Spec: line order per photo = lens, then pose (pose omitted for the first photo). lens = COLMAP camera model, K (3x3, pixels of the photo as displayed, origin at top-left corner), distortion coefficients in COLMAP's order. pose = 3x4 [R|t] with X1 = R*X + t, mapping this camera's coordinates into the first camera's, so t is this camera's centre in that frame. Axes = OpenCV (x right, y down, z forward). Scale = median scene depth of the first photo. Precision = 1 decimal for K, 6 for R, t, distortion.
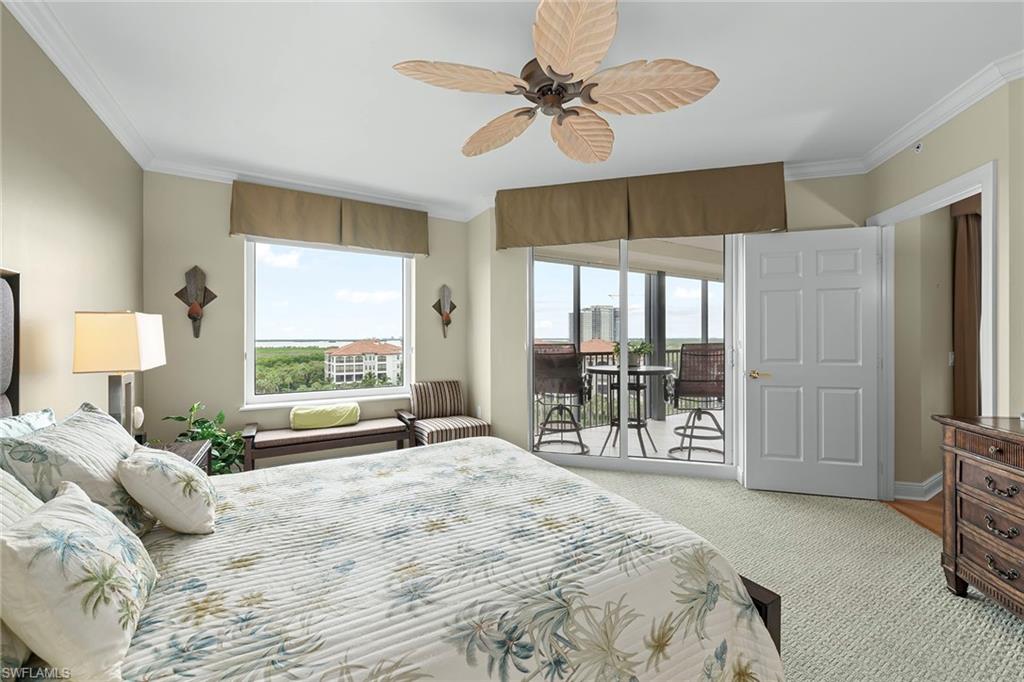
lens RADIAL K [[396.4, 0, 516.0], [0, 396.4, 336.7], [0, 0, 1]] dist [-0.001756, -0.000233]
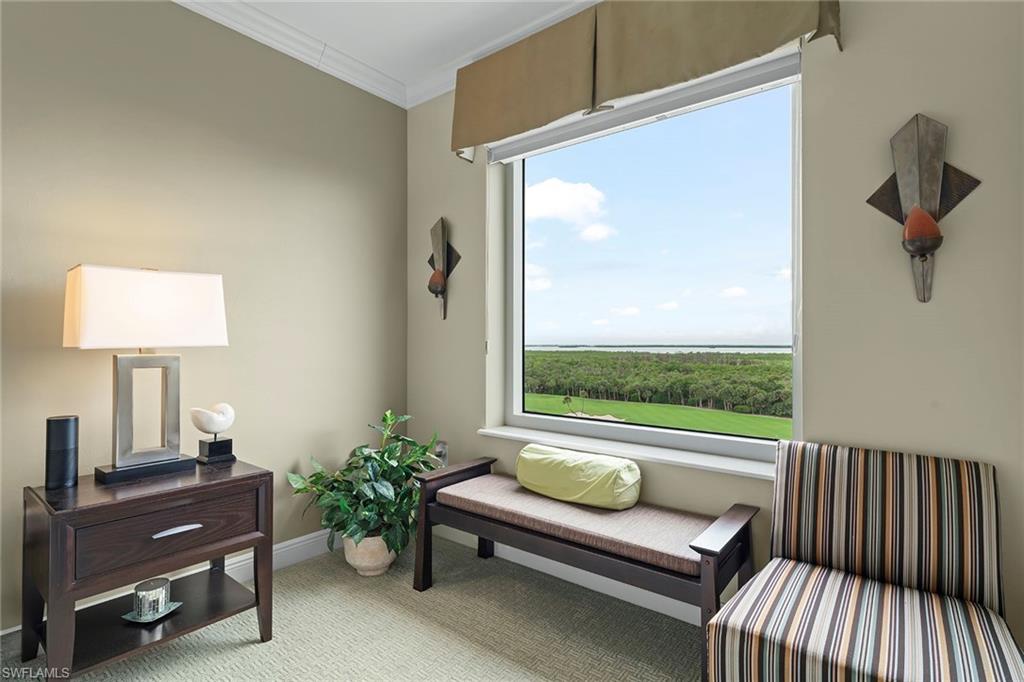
lens RADIAL K [[502.3, 0, 517.4], [0, 502.3, 338.9], [0, 0, 1]] dist [0.006660, 0.000105]
pose [[0.346584, -0.006028, -0.937999, 0.067225], [0.000949, 0.999981, -0.006076, 0.036959], [0.938018, 0.001216, 0.346584, 0.696150]]
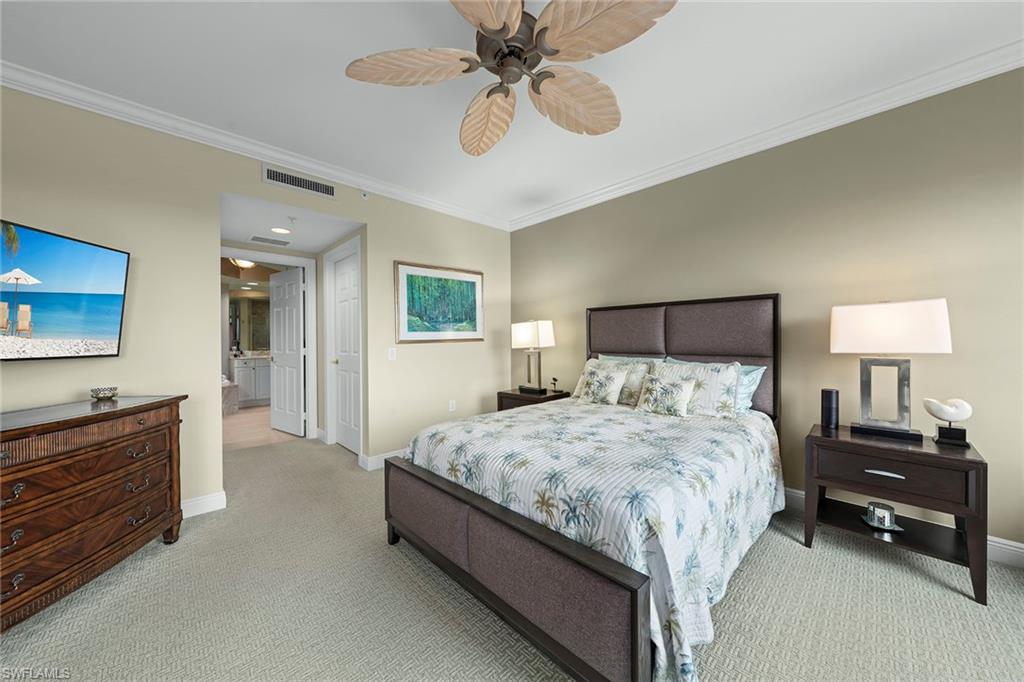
lens RADIAL K [[352.0, 0, 506.8], [0, 352.0, 343.2], [0, 0, 1]] dist [0.001519, 0.000077]
pose [[-0.977054, 0.007249, -0.212867, 0.142830], [0.006187, 0.999965, 0.005657, 0.020812], [0.212900, 0.004210, -0.977065, 0.923971]]
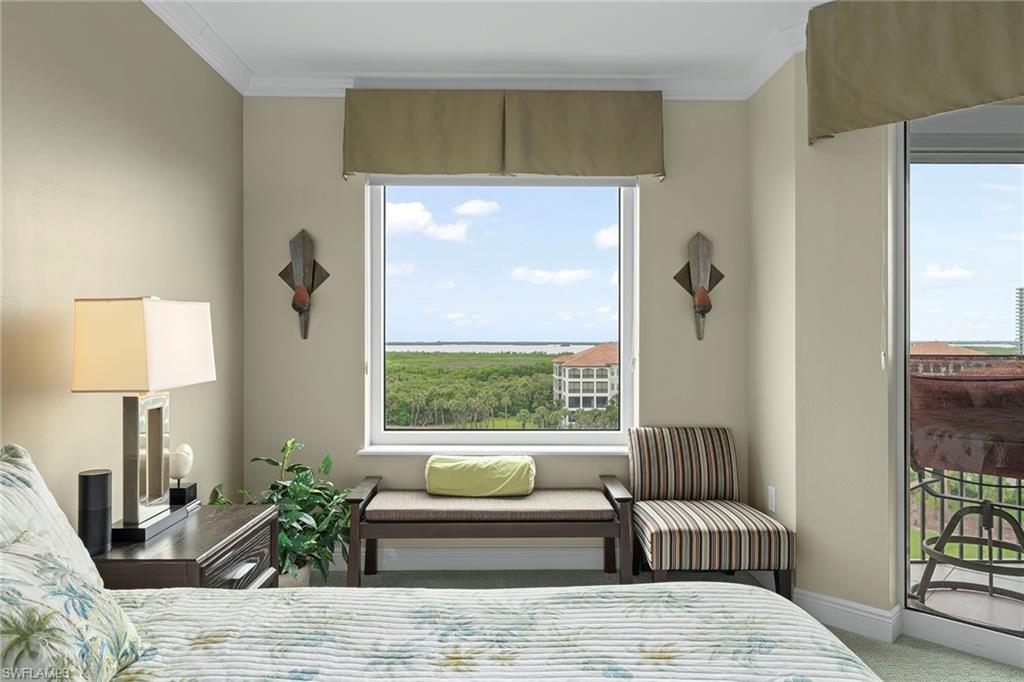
lens RADIAL K [[656.3, 0, 509.3], [0, 656.3, 339.0], [0, 0, 1]] dist [0.003291, 0.003238]
pose [[0.864962, 0.001779, -0.501835, 0.031502], [-0.000719, 0.999997, 0.002307, 0.000320], [0.501837, -0.001635, 0.864961, 0.193176]]
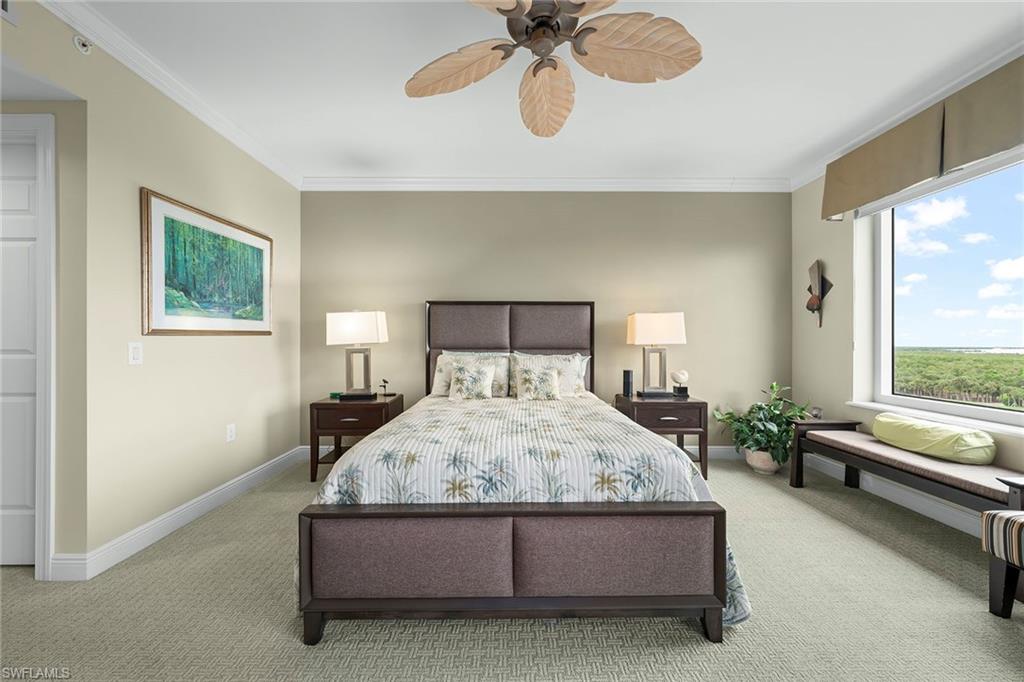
lens RADIAL K [[379.0, 0, 510.5], [0, 379.0, 342.7], [0, 0, 1]] dist [-0.000385, 0.000477]
pose [[-0.526091, 0.000643, -0.850428, 0.426751], [0.000714, 1.000000, 0.000314, 0.037446], [0.850428, -0.000442, -0.526091, 0.710416]]
